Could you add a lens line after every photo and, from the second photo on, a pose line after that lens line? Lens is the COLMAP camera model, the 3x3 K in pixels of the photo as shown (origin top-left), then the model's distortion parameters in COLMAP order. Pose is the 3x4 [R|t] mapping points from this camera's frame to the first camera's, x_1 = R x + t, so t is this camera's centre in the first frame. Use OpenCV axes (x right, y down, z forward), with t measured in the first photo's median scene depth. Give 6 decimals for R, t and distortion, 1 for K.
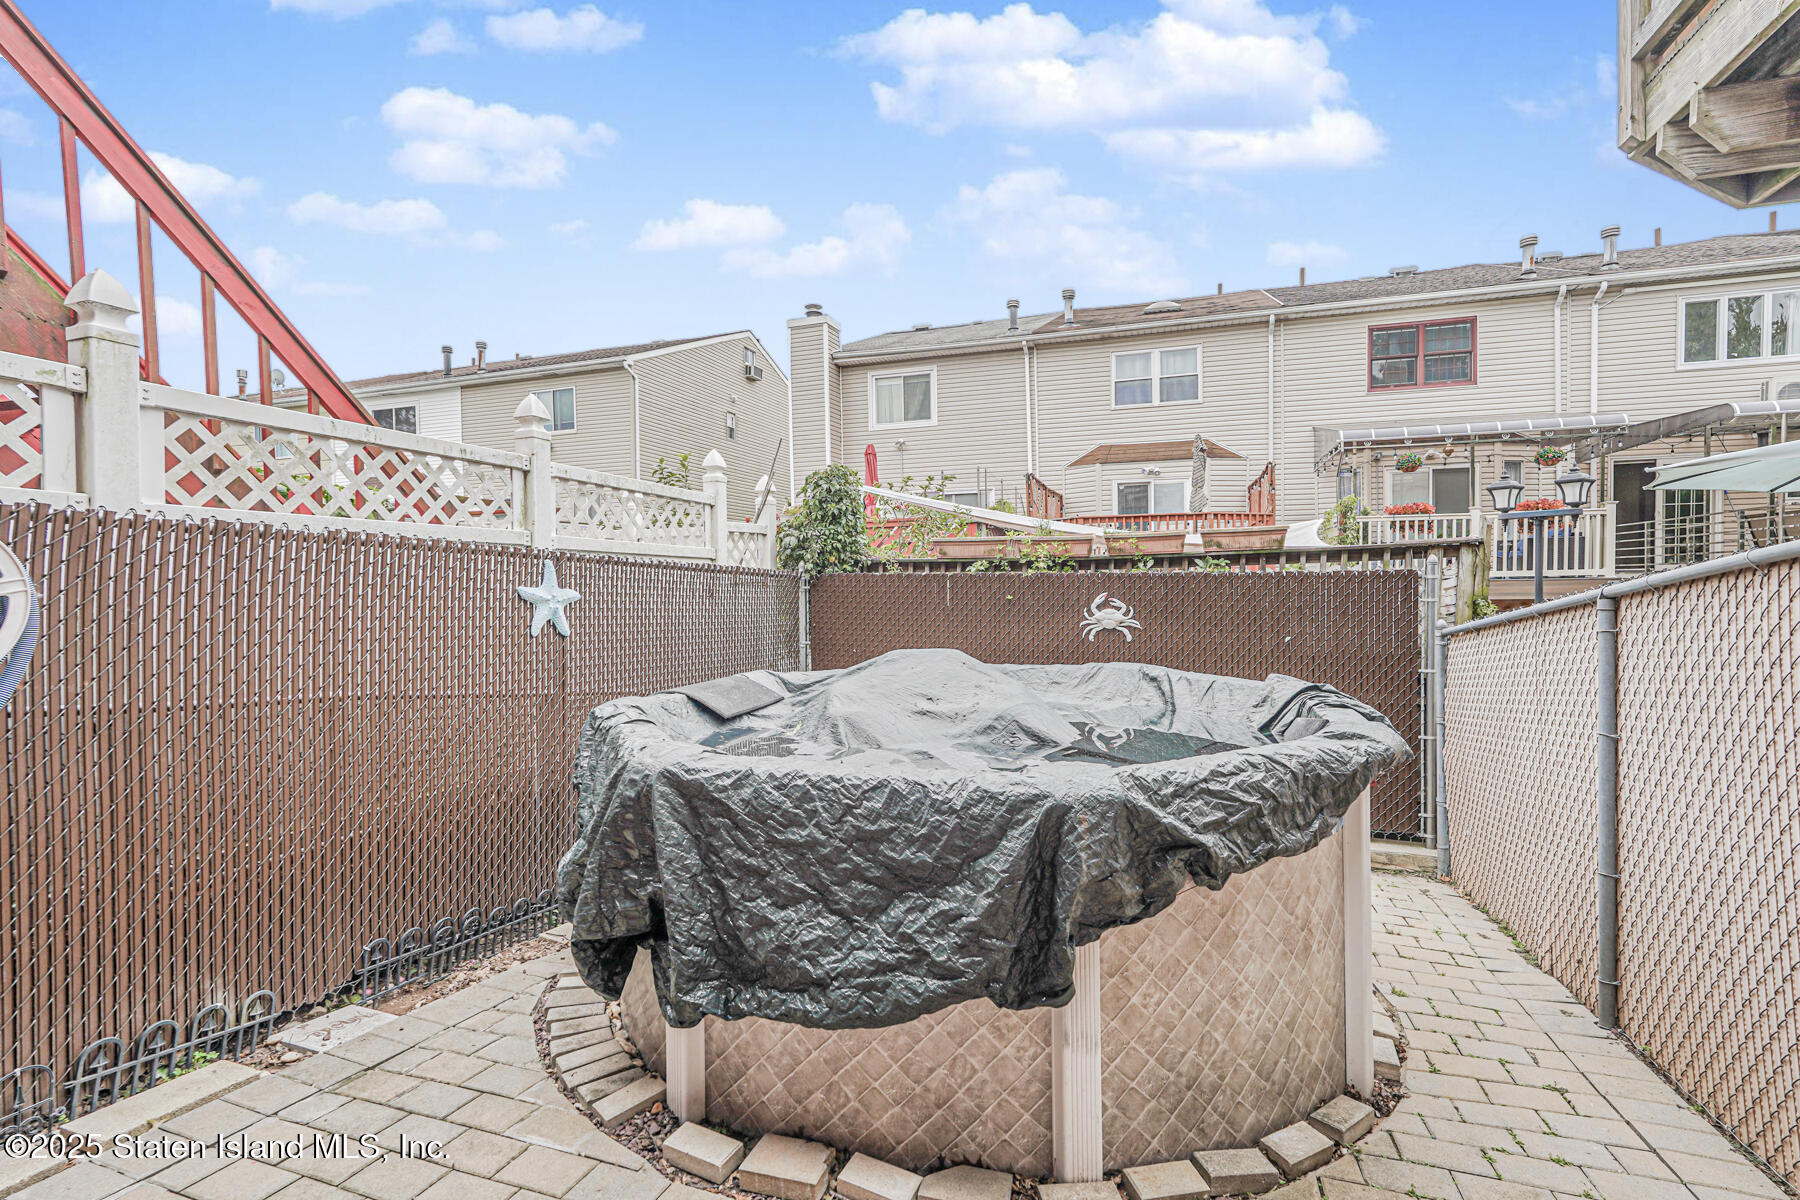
lens RADIAL K [[894.3, 0, 900.0], [0, 894.3, 600.0], [0, 0, 1]] dist [-0.003313, -0.000295]
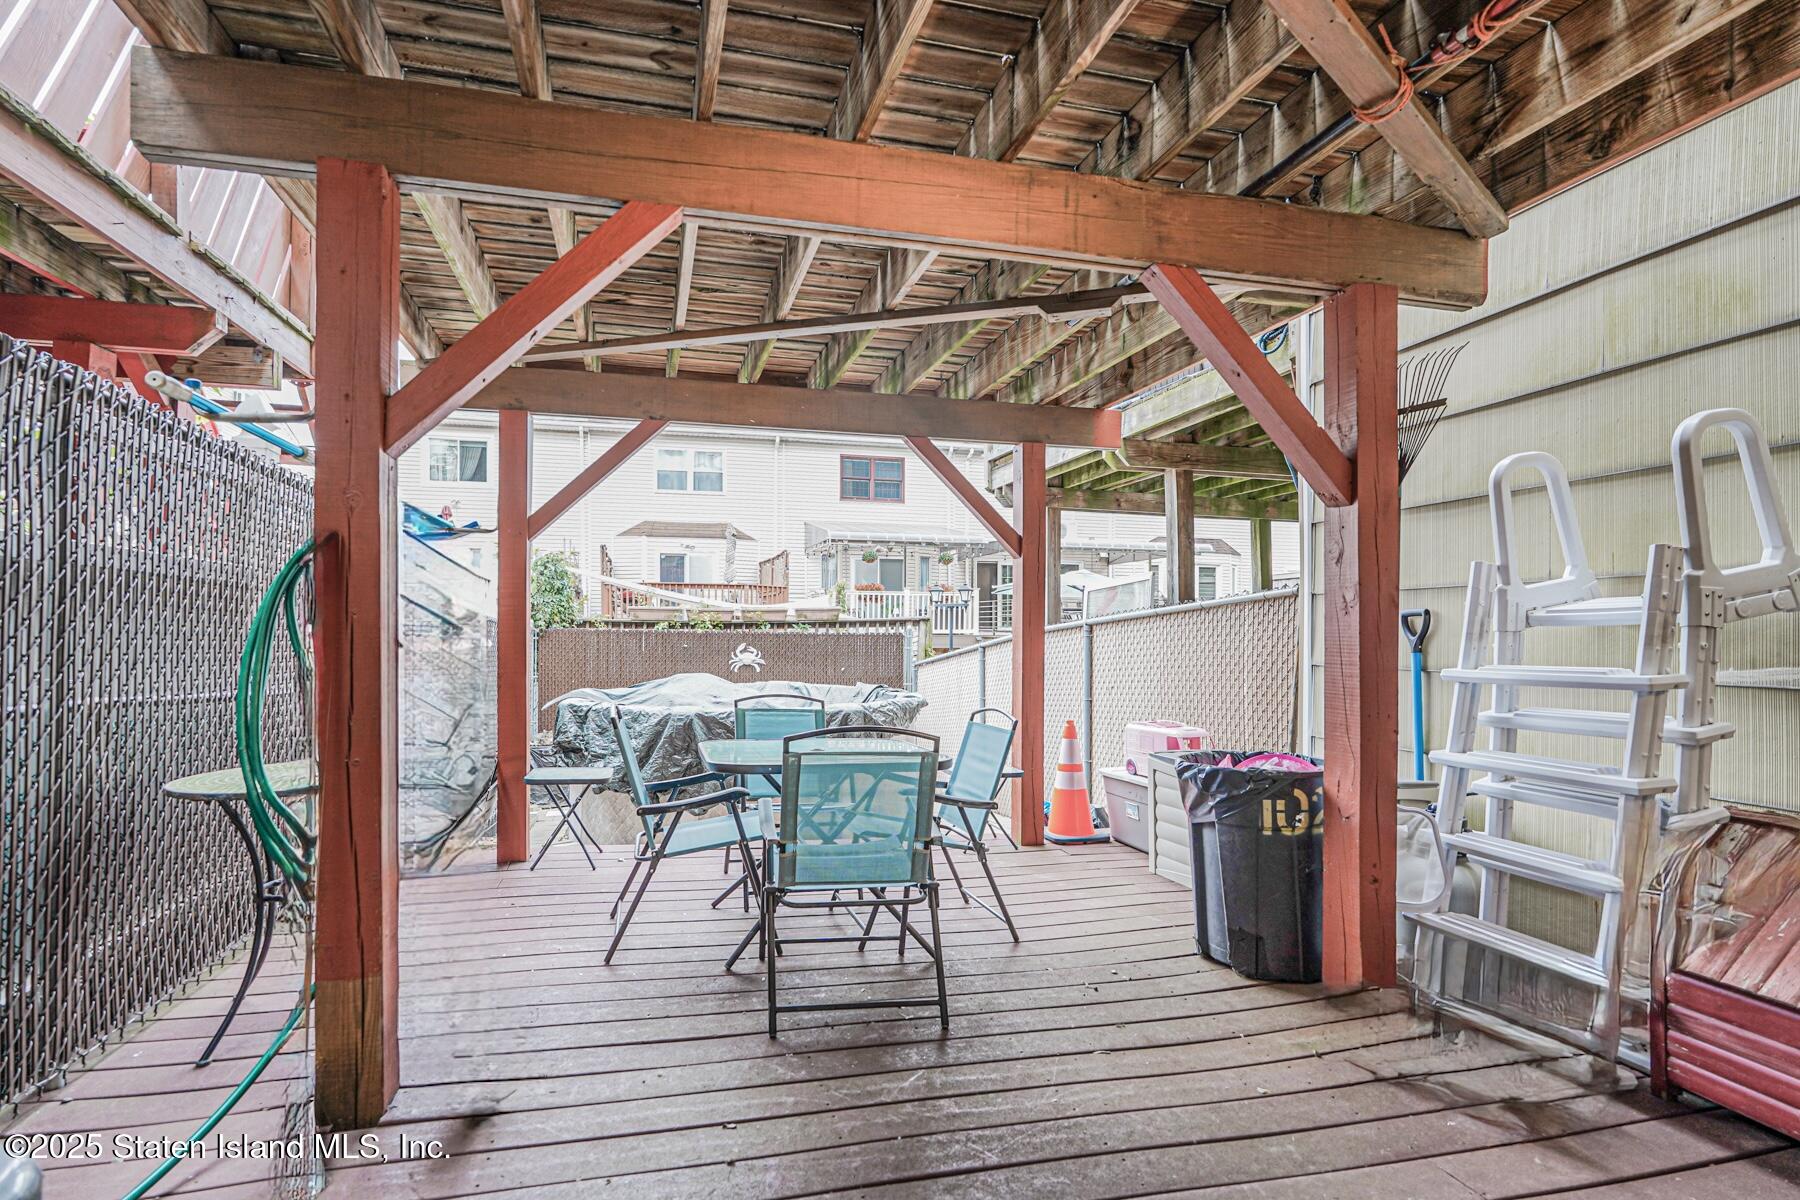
lens RADIAL K [[960.8, 0, 900.0], [0, 960.8, 600.0], [0, 0, 1]] dist [-0.000199, -0.000012]
pose [[0.825728, 0.031223, 0.563204, -0.493535], [-0.002385, 0.998651, -0.051868, 0.003109], [-0.564064, 0.041485, 0.824689, -0.592494]]
